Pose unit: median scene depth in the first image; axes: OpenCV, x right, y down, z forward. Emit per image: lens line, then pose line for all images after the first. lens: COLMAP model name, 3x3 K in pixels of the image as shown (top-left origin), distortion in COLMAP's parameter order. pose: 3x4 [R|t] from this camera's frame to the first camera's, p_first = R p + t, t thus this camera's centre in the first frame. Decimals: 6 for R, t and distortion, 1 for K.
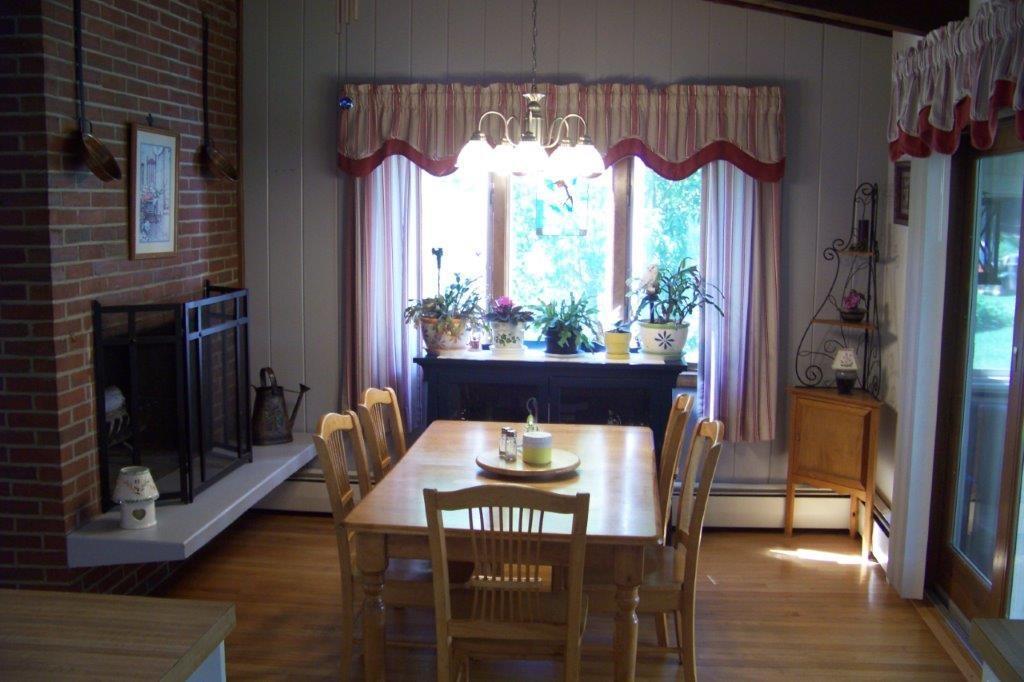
lens RADIAL K [[1081.1, 0, 512.0], [0, 1081.1, 341.0], [0, 0, 1]] dist [-0.234268, 0.231004]
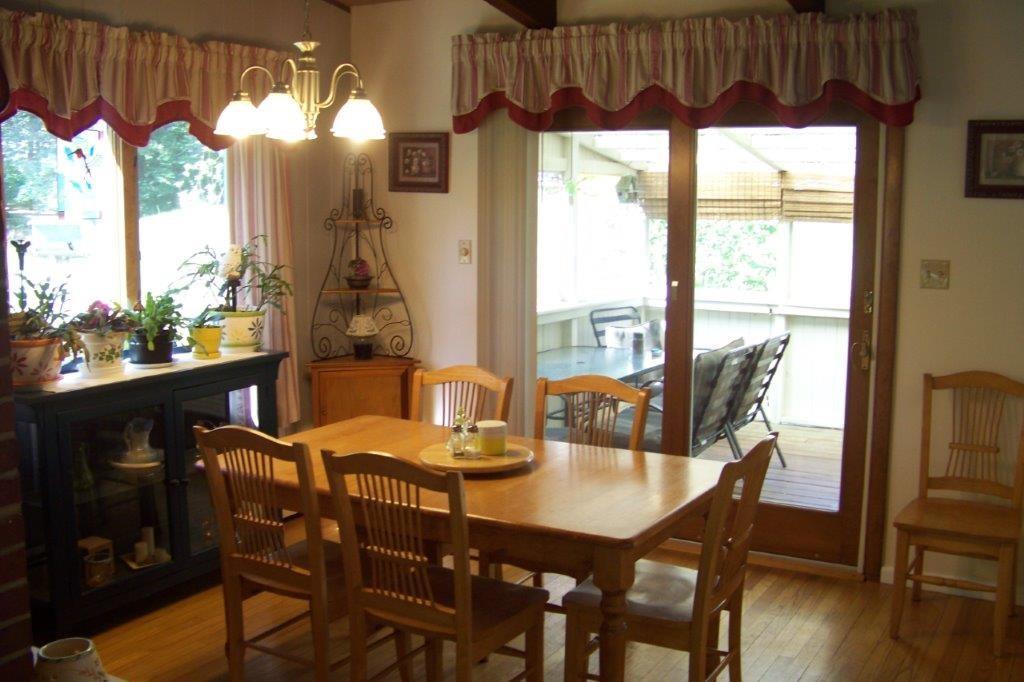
lens RADIAL K [[1081.1, 0, 512.0], [0, 1081.1, 341.0], [0, 0, 1]] dist [-0.234268, 0.231004]
pose [[0.424051, -0.135550, 0.895437, -0.550493], [0.115546, 0.988753, 0.094957, -0.049161], [-0.898237, 0.063198, 0.434944, 0.416800]]
